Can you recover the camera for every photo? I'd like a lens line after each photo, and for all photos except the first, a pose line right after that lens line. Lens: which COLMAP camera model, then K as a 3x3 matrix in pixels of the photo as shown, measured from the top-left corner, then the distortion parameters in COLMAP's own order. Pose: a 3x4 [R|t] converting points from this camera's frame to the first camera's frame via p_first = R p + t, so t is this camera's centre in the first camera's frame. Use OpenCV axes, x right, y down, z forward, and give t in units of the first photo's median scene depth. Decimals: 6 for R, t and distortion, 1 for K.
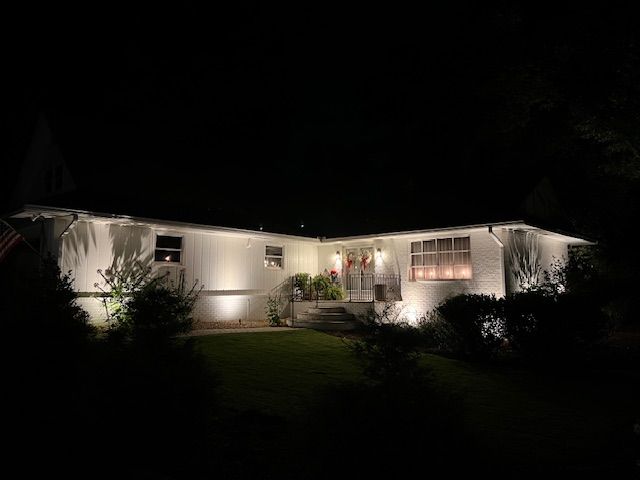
lens RADIAL K [[471.1, 0, 319.3], [0, 471.1, 226.4], [0, 0, 1]] dist [0.060227, -0.000277]
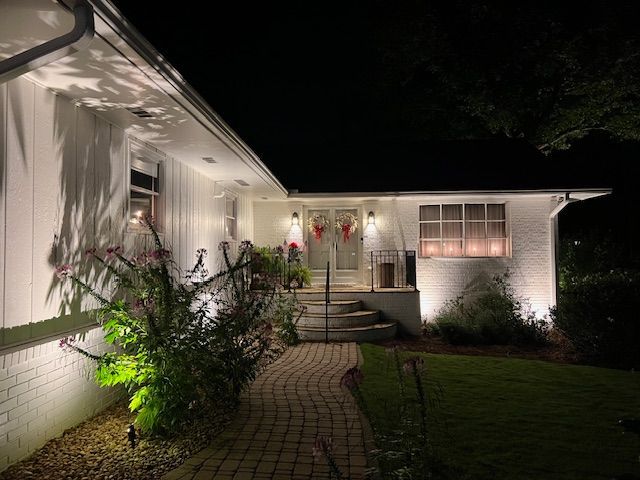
lens RADIAL K [[471.1, 0, 319.3], [0, 471.1, 226.4], [0, 0, 1]] dist [0.060227, -0.000277]
pose [[0.759312, 0.027990, 0.650125, -0.416487], [-0.078858, 0.995669, 0.049235, 0.041878], [-0.645931, -0.088652, 0.758231, 0.546537]]
